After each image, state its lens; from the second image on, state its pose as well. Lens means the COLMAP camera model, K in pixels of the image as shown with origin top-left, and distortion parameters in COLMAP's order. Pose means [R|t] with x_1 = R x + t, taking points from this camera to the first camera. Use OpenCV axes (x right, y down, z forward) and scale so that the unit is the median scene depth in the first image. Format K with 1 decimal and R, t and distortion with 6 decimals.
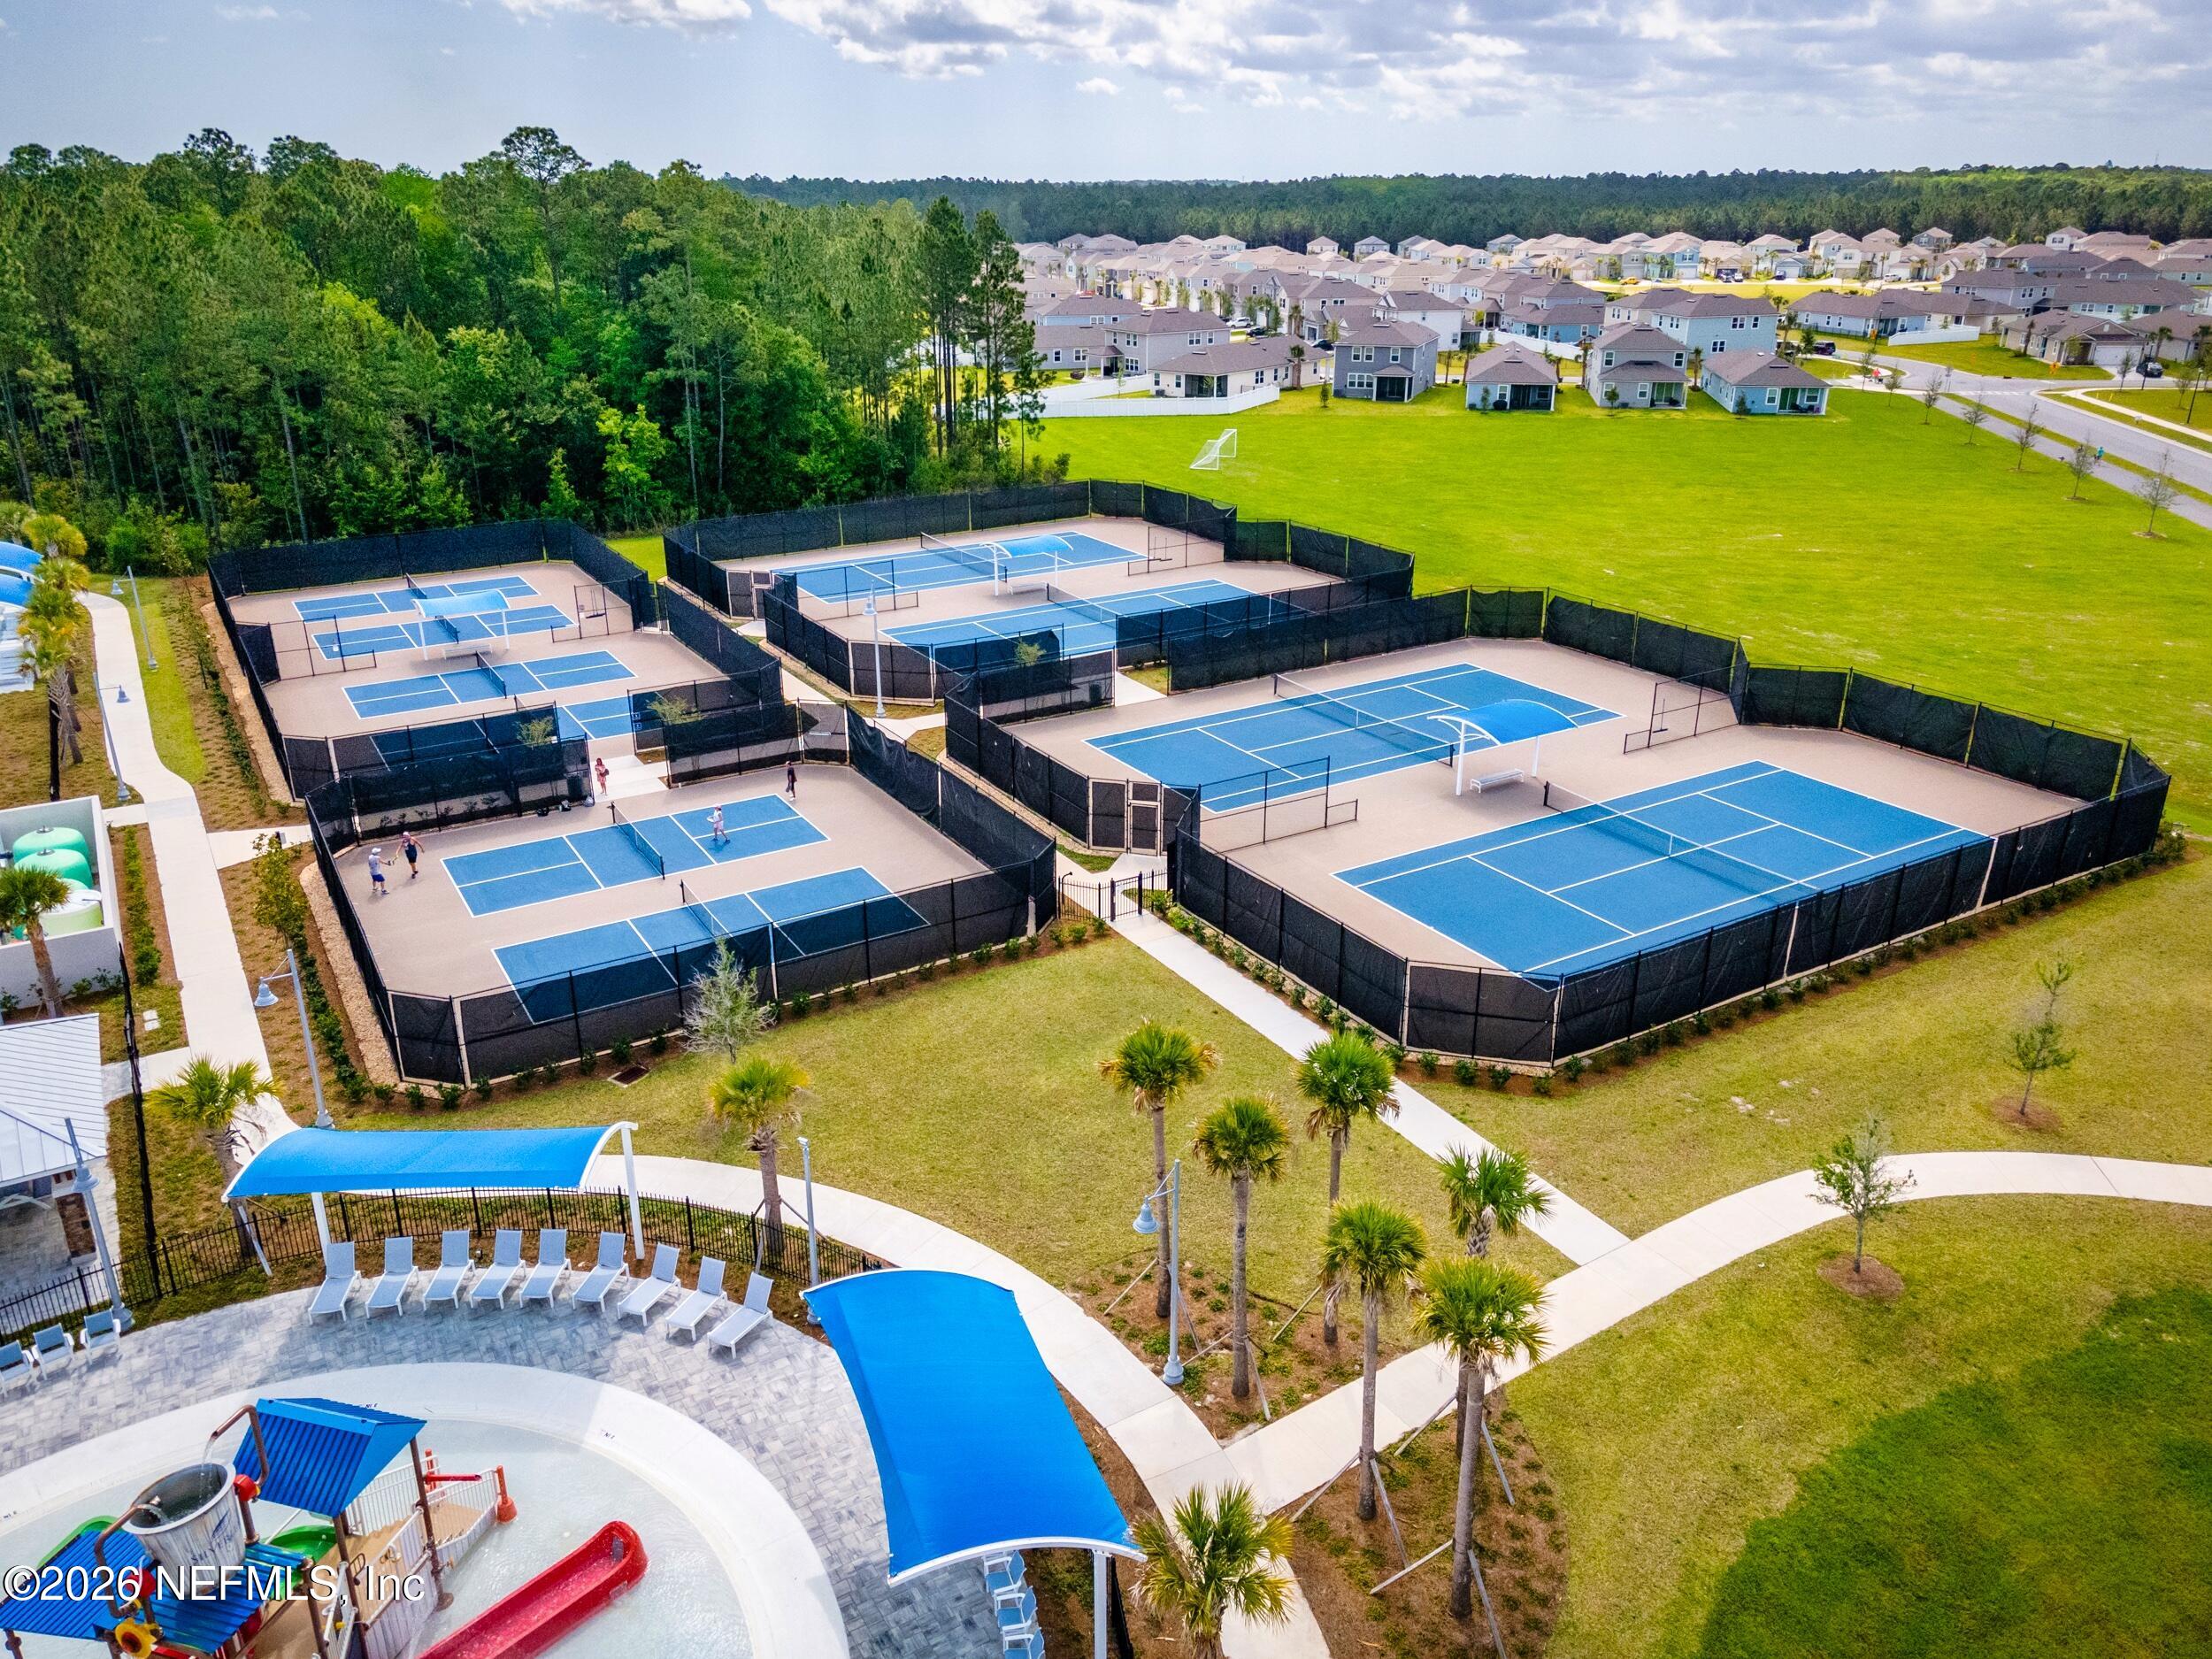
lens RADIAL K [[1623.8, 0, 1099.4], [0, 1623.8, 833.0], [0, 0, 1]] dist [0.021816, 0.027232]
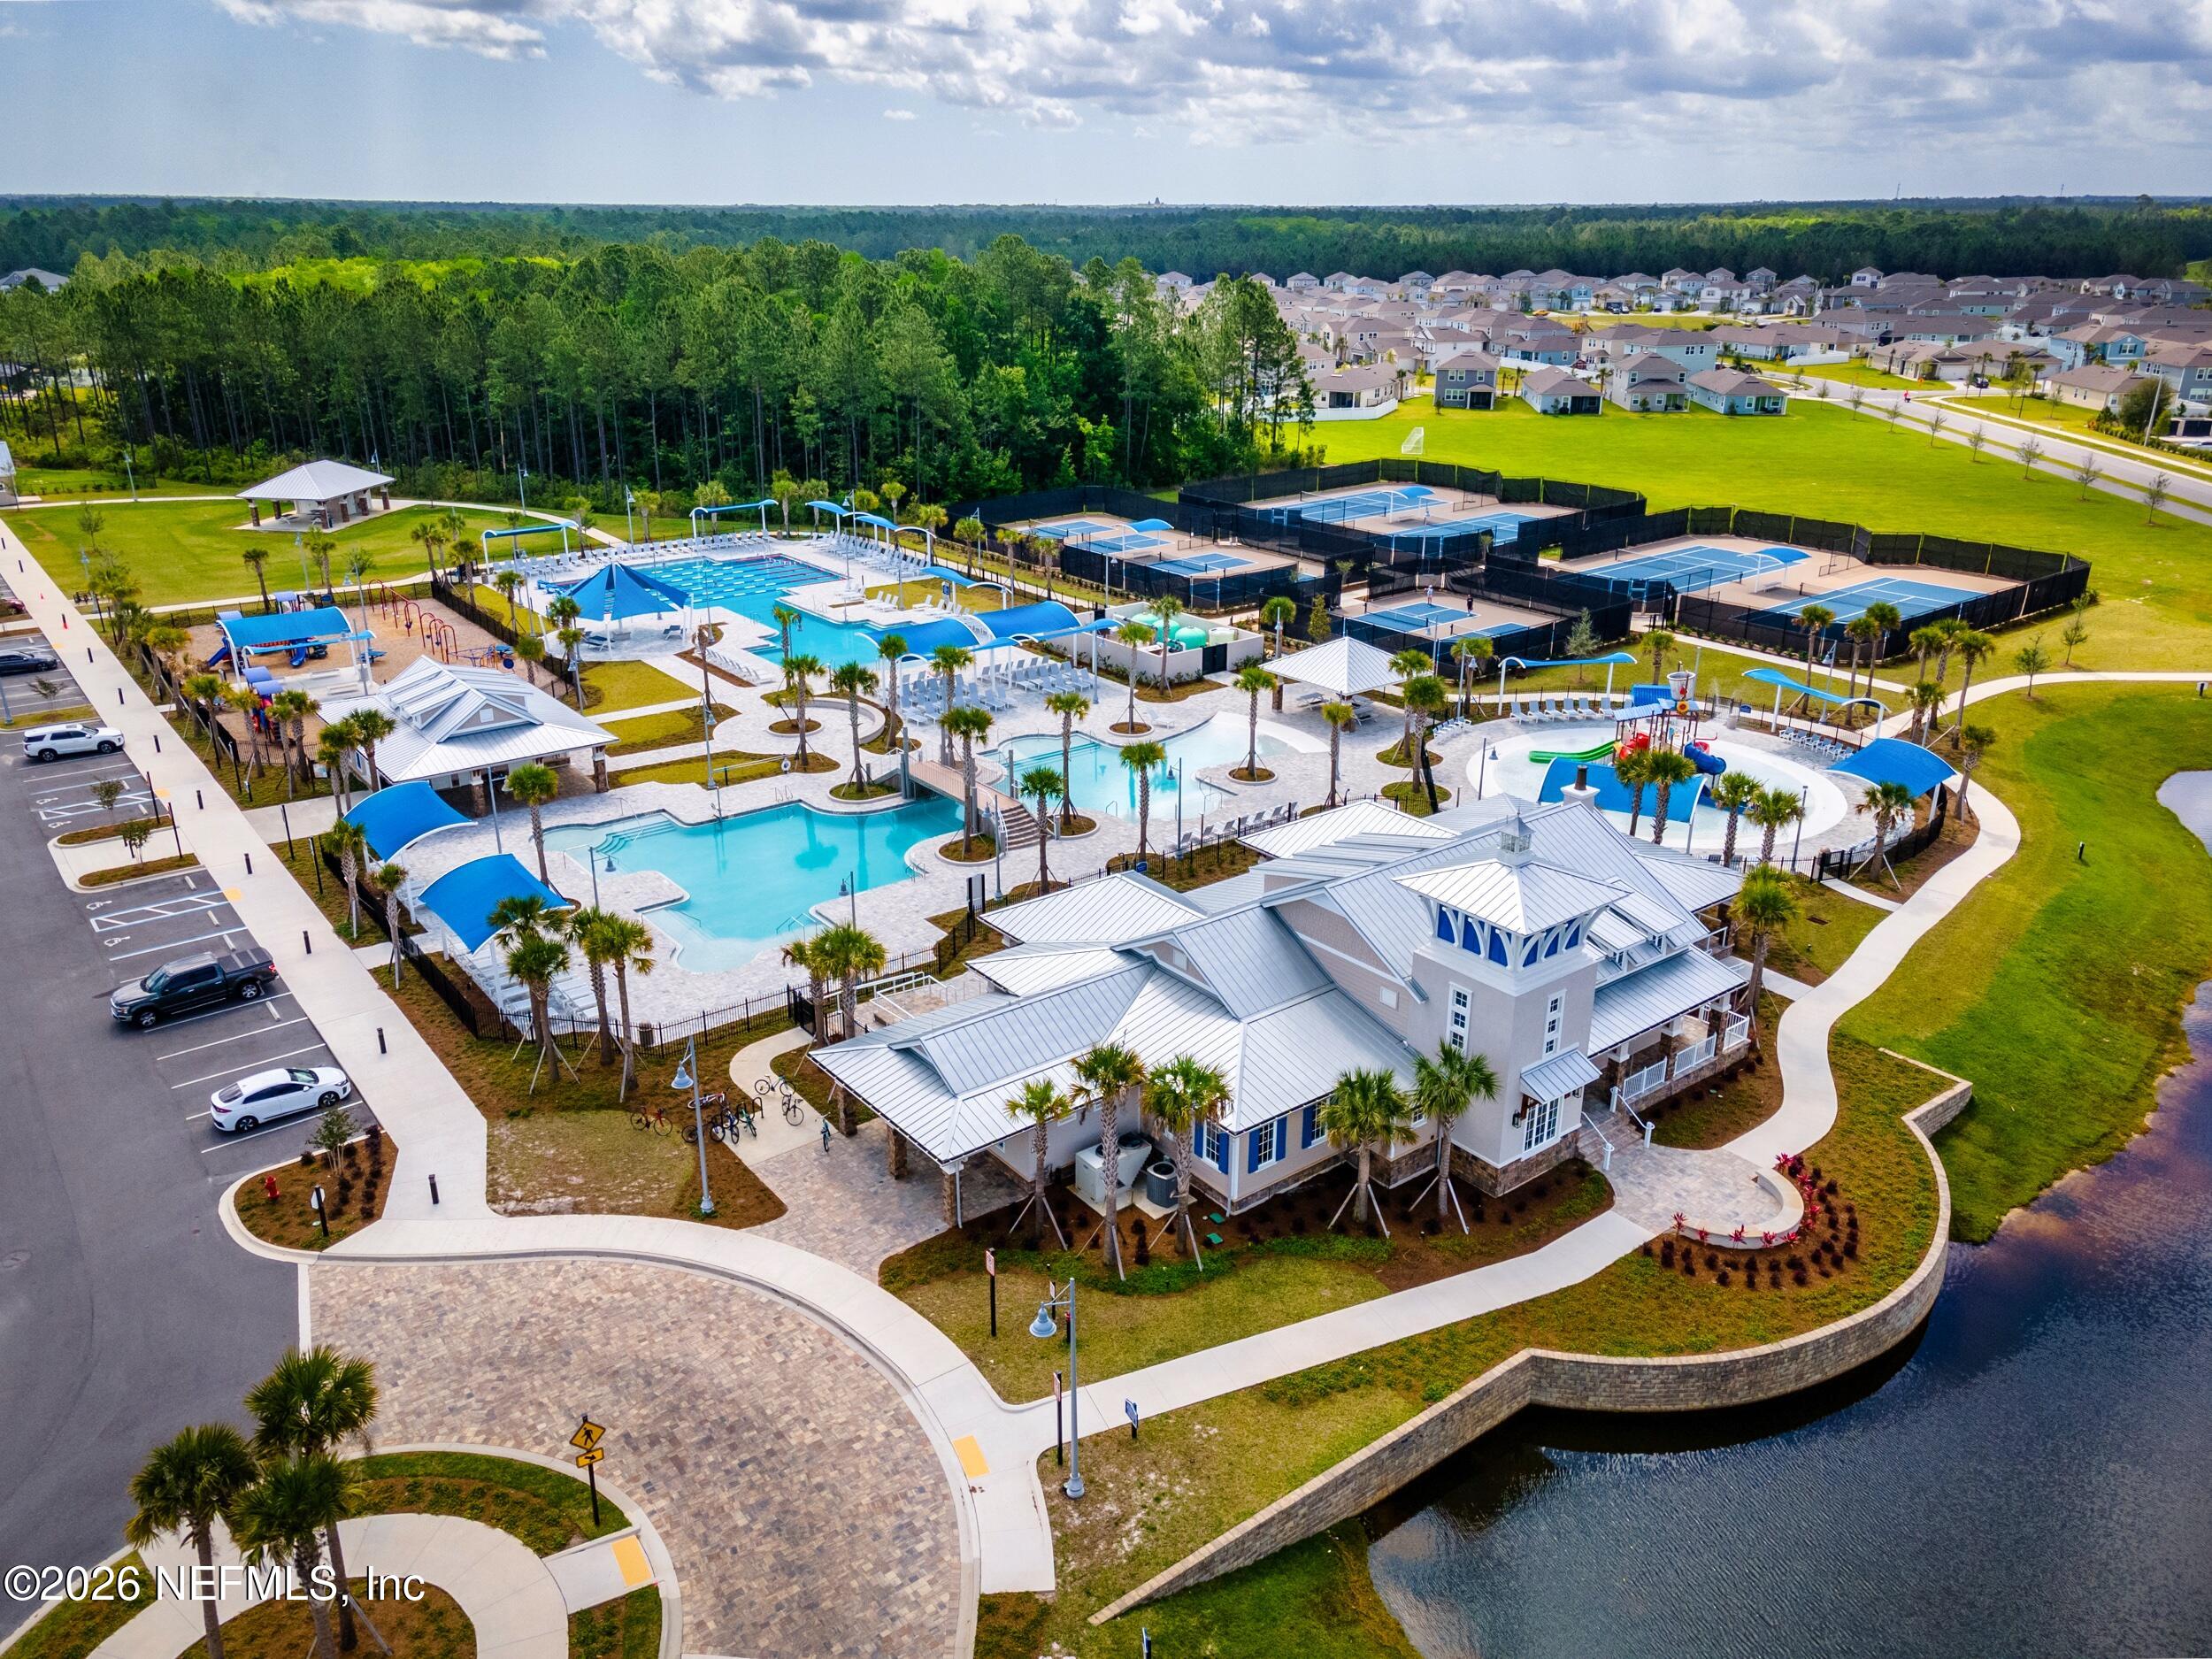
lens RADIAL K [[1623.8, 0, 1106.5], [0, 1623.8, 824.5], [0, 0, 1]] dist [0.021816, 0.027232]
pose [[0.993233, -0.039056, 0.109374, -0.321991], [0.040817, 0.999070, -0.013907, 0.102537], [-0.108729, 0.018277, 0.993903, -0.367112]]
